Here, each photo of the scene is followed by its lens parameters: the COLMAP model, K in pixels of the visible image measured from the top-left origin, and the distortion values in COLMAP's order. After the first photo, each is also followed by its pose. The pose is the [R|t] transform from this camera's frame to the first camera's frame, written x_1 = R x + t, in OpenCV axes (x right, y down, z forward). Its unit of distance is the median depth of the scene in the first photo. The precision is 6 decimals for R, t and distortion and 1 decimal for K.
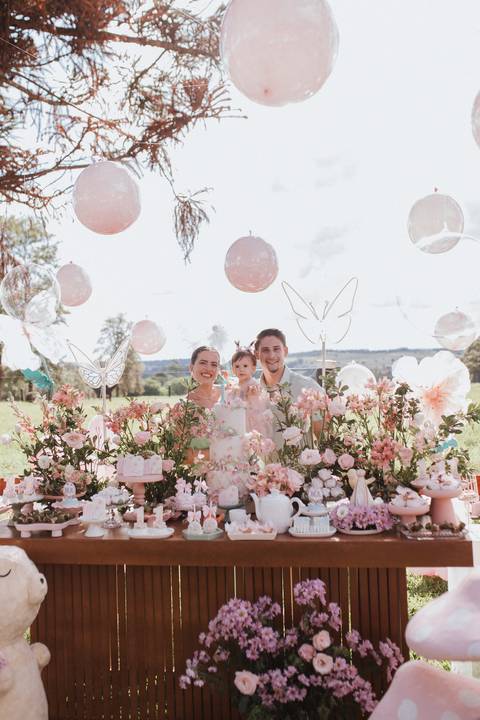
lens RADIAL K [[783.1, 0, 238.0], [0, 783.1, 339.8], [0, 0, 1]] dist [-0.032935, 0.012292]
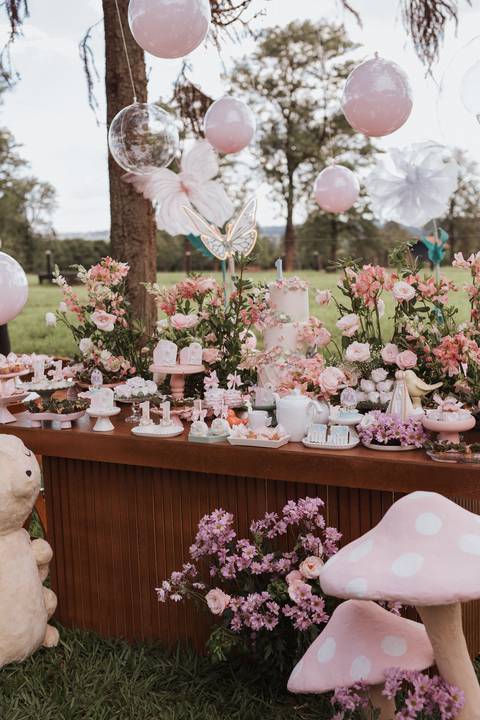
lens RADIAL K [[1049.3, 0, 236.0], [0, 1049.3, 378.3], [0, 0, 1]] dist [-0.006650, 0.107913]
pose [[0.930739, 0.050444, -0.362187, 0.388881], [0.015401, 0.984154, 0.176647, -0.016393], [0.365359, -0.169991, 0.915214, -0.031185]]
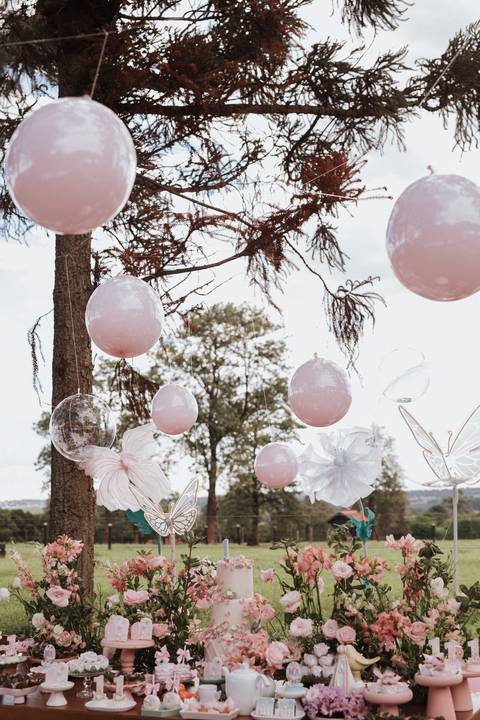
lens RADIAL K [[1062.3, 0, 240.0], [0, 1062.3, 360.0], [0, 0, 1]] dist [0.015627, 0.039230]
pose [[0.956809, -0.027352, -0.289429, 0.398111], [0.000128, 0.995604, -0.093667, -0.036020], [0.290719, 0.089585, 0.952606, -0.168625]]
